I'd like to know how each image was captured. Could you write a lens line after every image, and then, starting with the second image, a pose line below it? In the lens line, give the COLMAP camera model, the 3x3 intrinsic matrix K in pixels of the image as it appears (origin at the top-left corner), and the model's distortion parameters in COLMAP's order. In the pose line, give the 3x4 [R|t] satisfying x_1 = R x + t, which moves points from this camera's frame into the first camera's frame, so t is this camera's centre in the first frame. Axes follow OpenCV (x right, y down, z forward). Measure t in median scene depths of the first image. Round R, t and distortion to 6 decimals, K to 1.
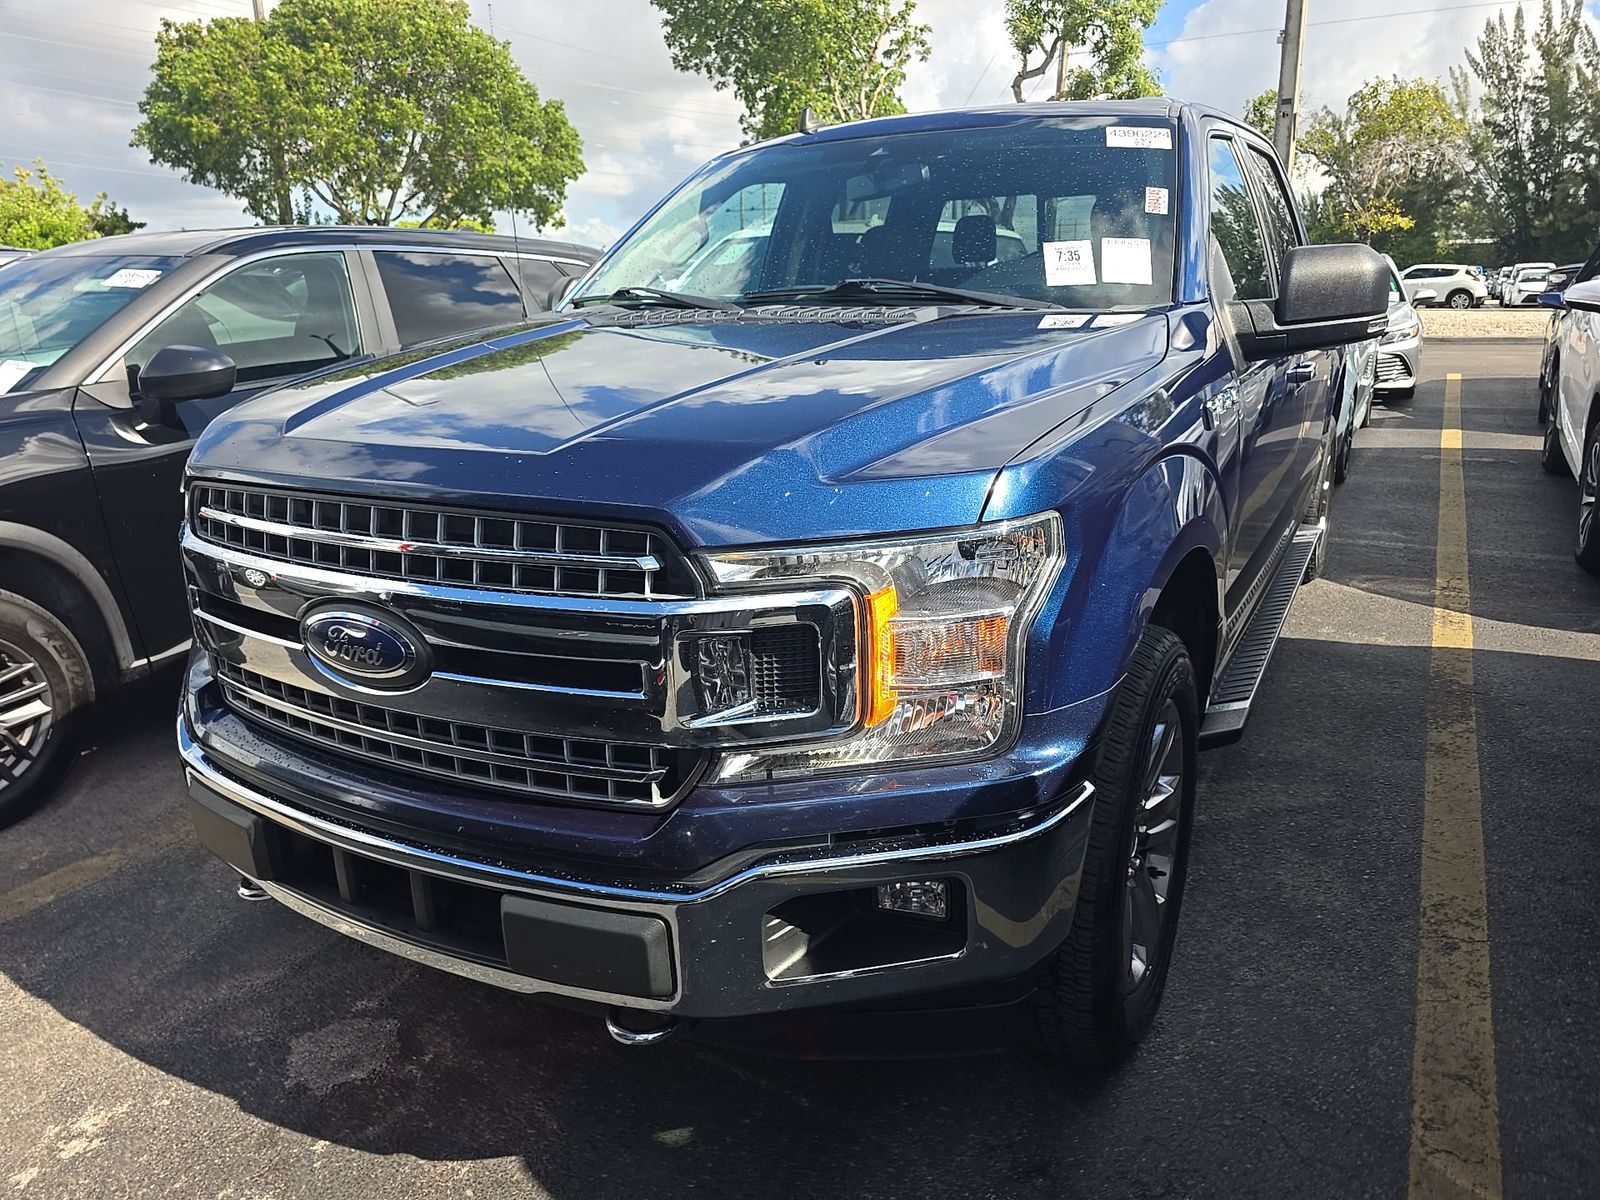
lens RADIAL K [[1078.8, 0, 800.0], [0, 1078.8, 600.0], [0, 0, 1]] dist [0.050848, -0.055544]
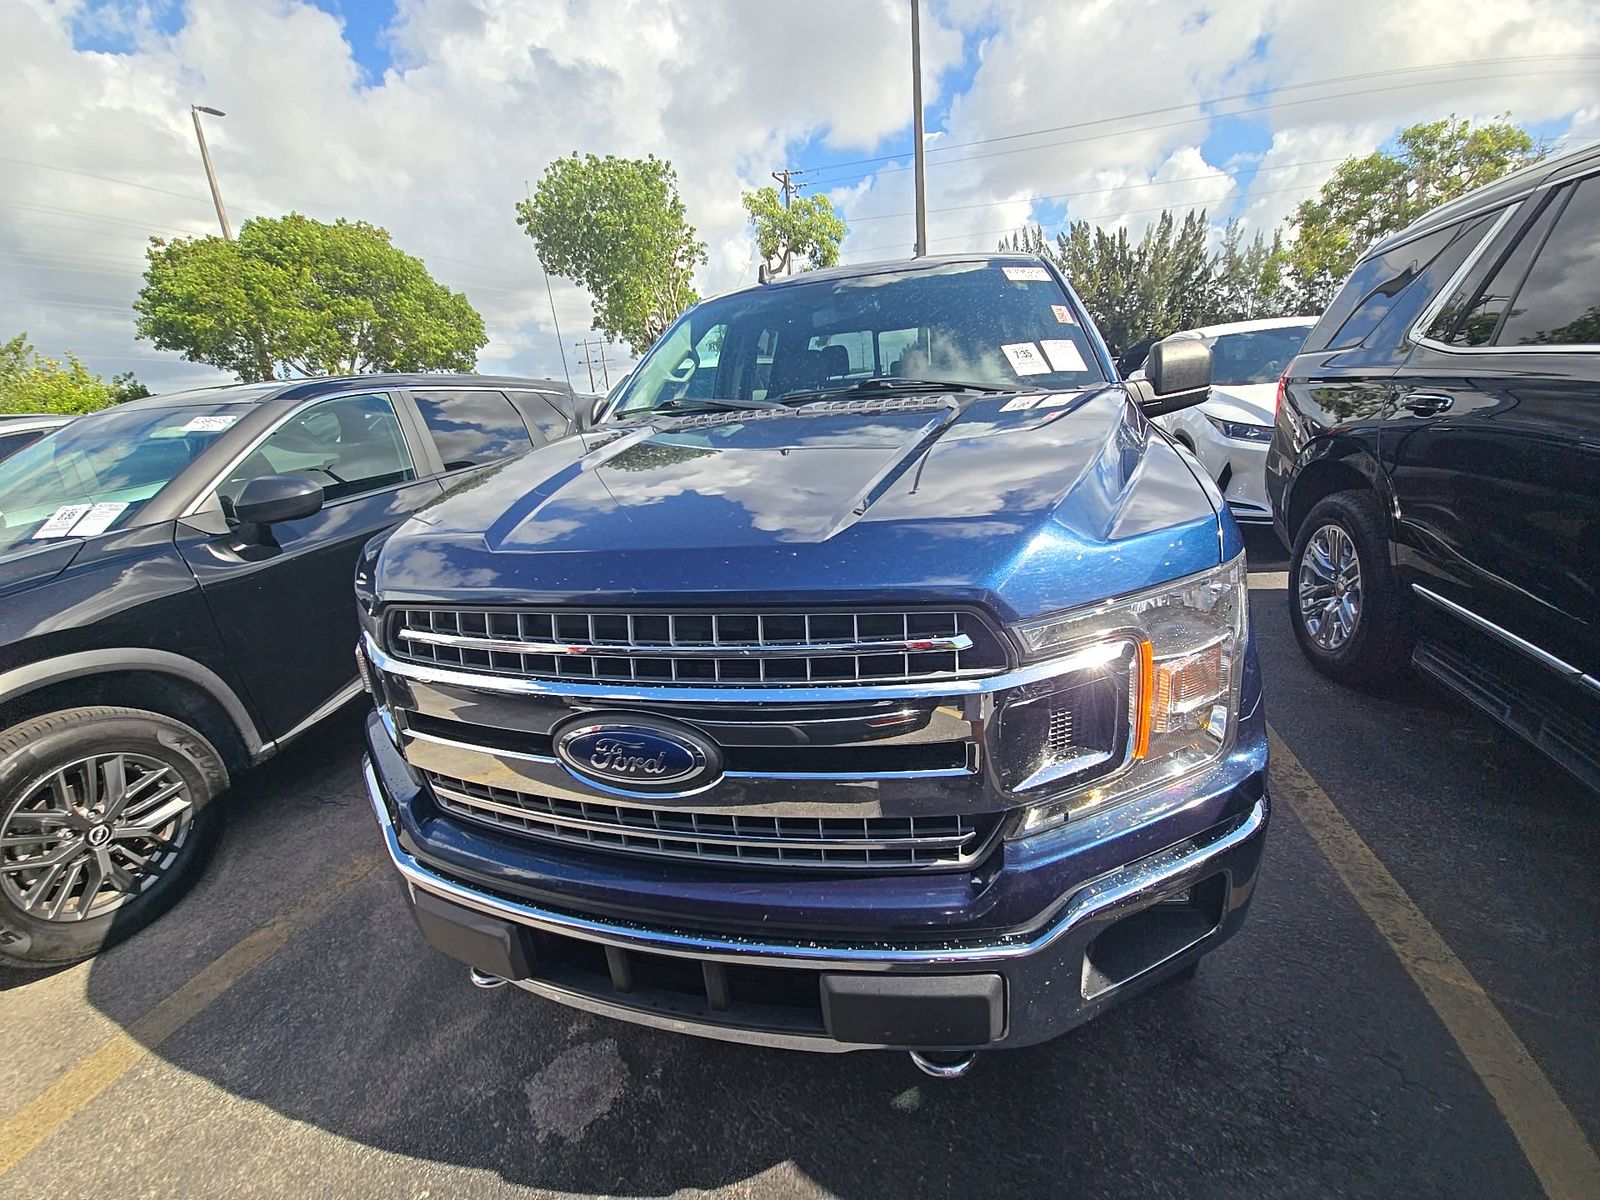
lens RADIAL K [[651.3, 0, 799.3], [0, 651.3, 593.9], [0, 0, 1]] dist [-0.002197, -0.000722]
pose [[0.968273, -0.124776, 0.216516, -0.188716], [0.124212, 0.992122, 0.016266, -0.048829], [-0.216840, 0.011144, 0.976143, 0.195848]]
